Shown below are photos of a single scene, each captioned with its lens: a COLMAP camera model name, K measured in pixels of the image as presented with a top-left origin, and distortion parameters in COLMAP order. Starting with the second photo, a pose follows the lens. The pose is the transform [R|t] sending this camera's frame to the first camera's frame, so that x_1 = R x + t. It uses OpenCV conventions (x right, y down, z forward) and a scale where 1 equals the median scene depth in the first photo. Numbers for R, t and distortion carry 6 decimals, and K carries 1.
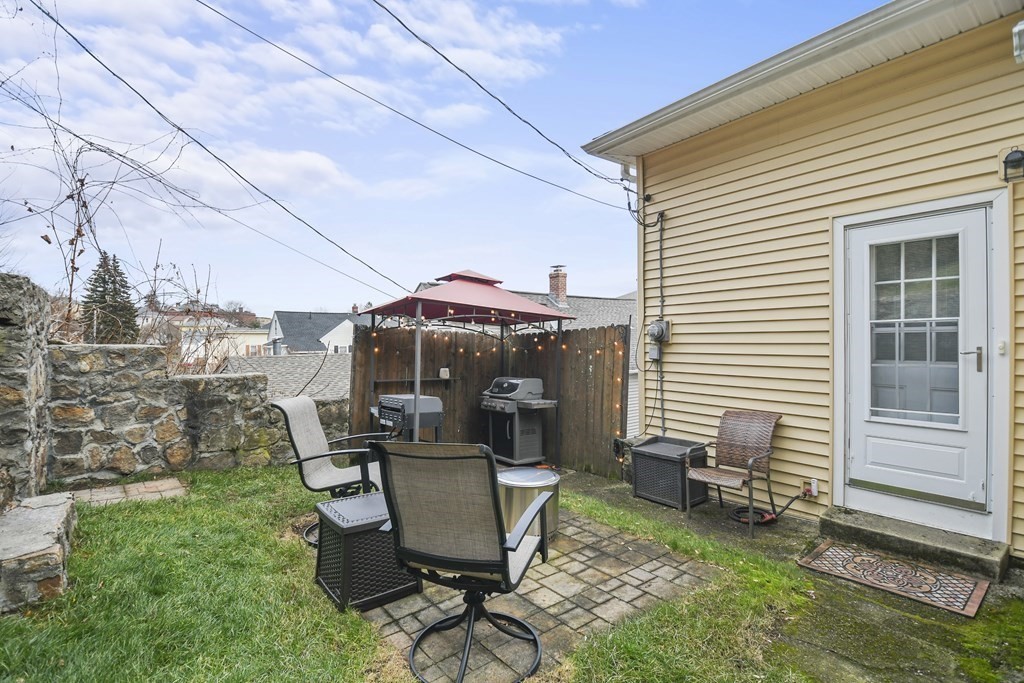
lens RADIAL K [[451.0, 0, 503.8], [0, 451.0, 338.6], [0, 0, 1]] dist [0.024556, -0.018930]
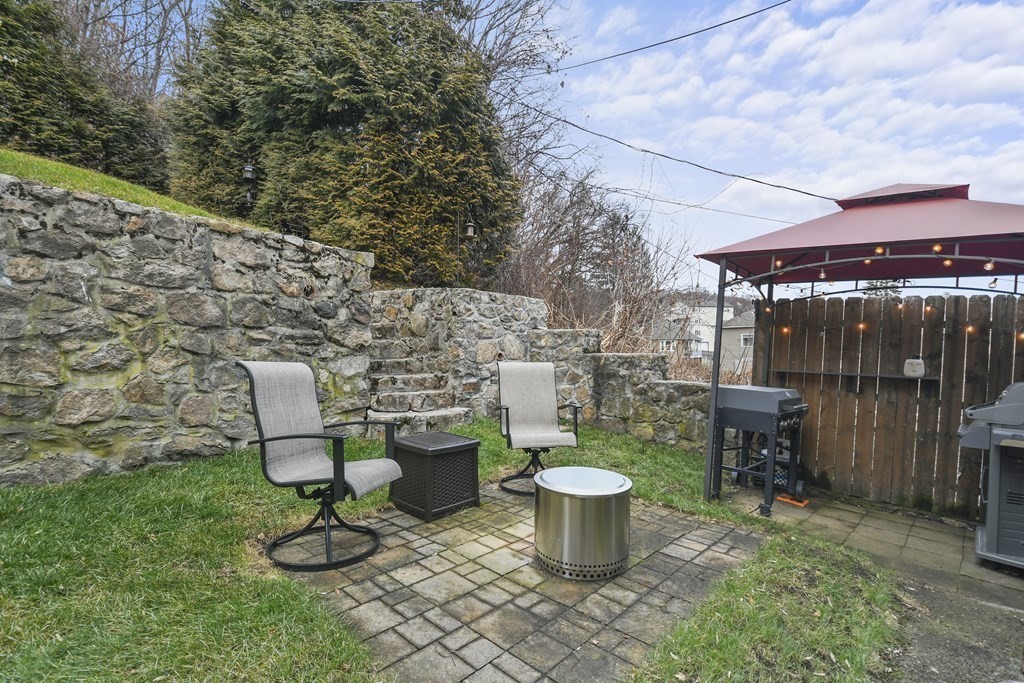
lens RADIAL K [[463.1, 0, 512.0], [0, 463.1, 341.5], [0, 0, 1]] dist [-0.000721, -0.000318]
pose [[0.169614, -0.015066, -0.985395, 0.590622], [0.007537, 0.999874, -0.013990, 0.074449], [0.985482, -0.005054, 0.169707, 0.601970]]
